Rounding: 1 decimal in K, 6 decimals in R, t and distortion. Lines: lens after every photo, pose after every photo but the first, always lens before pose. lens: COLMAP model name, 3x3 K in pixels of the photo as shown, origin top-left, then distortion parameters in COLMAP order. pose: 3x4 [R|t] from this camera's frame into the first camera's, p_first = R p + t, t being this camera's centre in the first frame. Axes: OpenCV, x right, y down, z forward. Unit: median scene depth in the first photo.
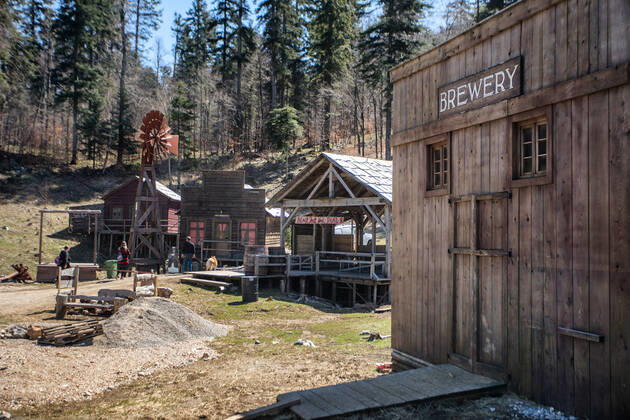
lens RADIAL K [[677.9, 0, 315.0], [0, 677.9, 210.0], [0, 0, 1]] dist [0.083374, 0.001953]
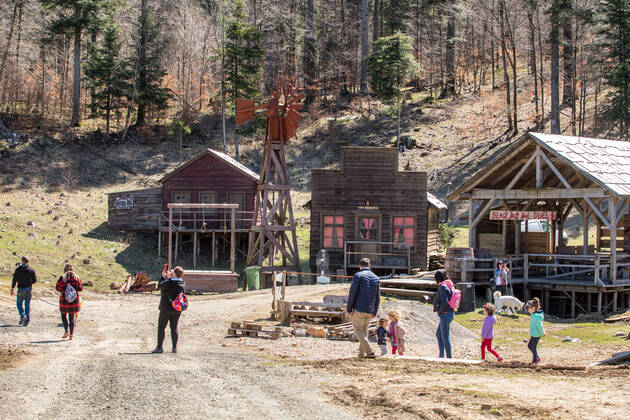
lens RADIAL K [[1305.5, 0, 315.0], [0, 1305.5, 210.0], [0, 0, 1]] dist [-0.303917, -0.167742]
pose [[0.999661, -0.006636, -0.025181, -0.179192], [0.007223, 0.999703, 0.023275, -0.025770], [0.025019, -0.023449, 0.999412, -0.482701]]
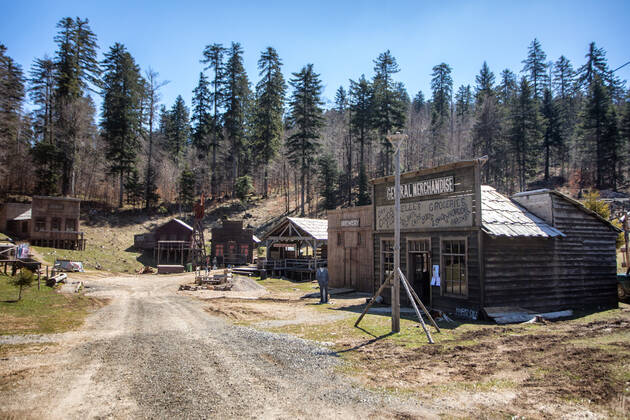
lens RADIAL K [[503.8, 0, 322.0], [0, 503.8, 209.1], [0, 0, 1]] dist [-0.037189, 0.128087]
pose [[0.983978, 0.006094, 0.178184, -0.158295], [-0.001046, 0.999596, -0.028410, -0.054882], [-0.178285, 0.027769, 0.983587, -0.658331]]
